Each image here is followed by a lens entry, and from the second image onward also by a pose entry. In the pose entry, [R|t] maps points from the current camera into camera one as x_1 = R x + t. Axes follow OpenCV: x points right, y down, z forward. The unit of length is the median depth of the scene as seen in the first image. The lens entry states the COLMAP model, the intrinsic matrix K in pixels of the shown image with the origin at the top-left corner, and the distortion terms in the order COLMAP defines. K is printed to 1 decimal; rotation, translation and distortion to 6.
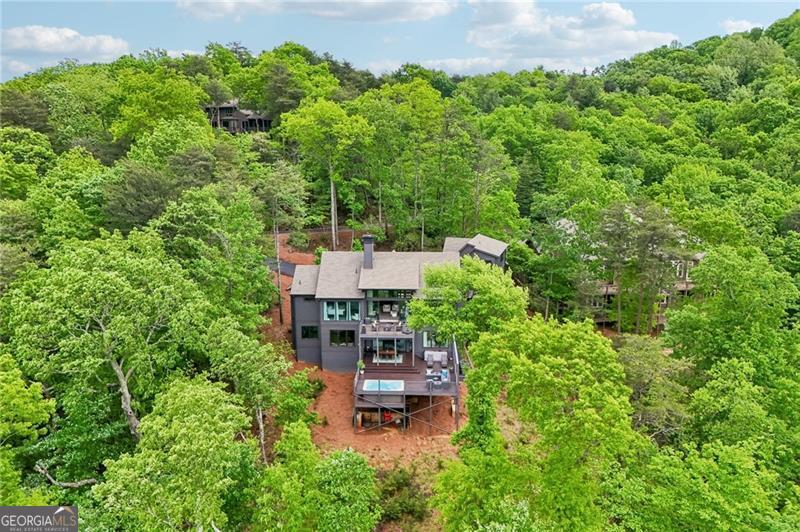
lens RADIAL K [[572.7, 0, 398.7], [0, 572.7, 248.3], [0, 0, 1]] dist [0.066963, -0.059097]
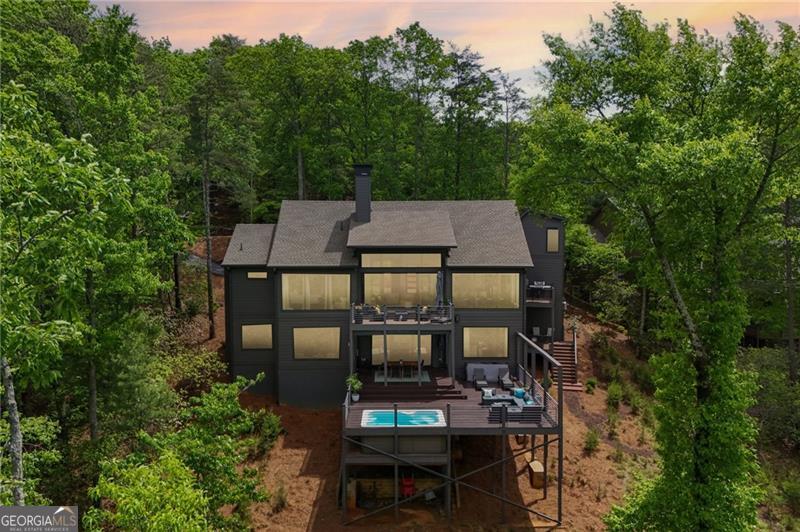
lens RADIAL K [[536.0, 0, 400.0], [0, 536.0, 266.0], [0, 0, 1]] dist [-0.000951, -0.000276]
pose [[0.997061, -0.000033, 0.076610, -0.062375], [0.011712, 0.988312, -0.151996, 0.176364], [-0.075709, 0.152447, 0.985408, 0.522199]]
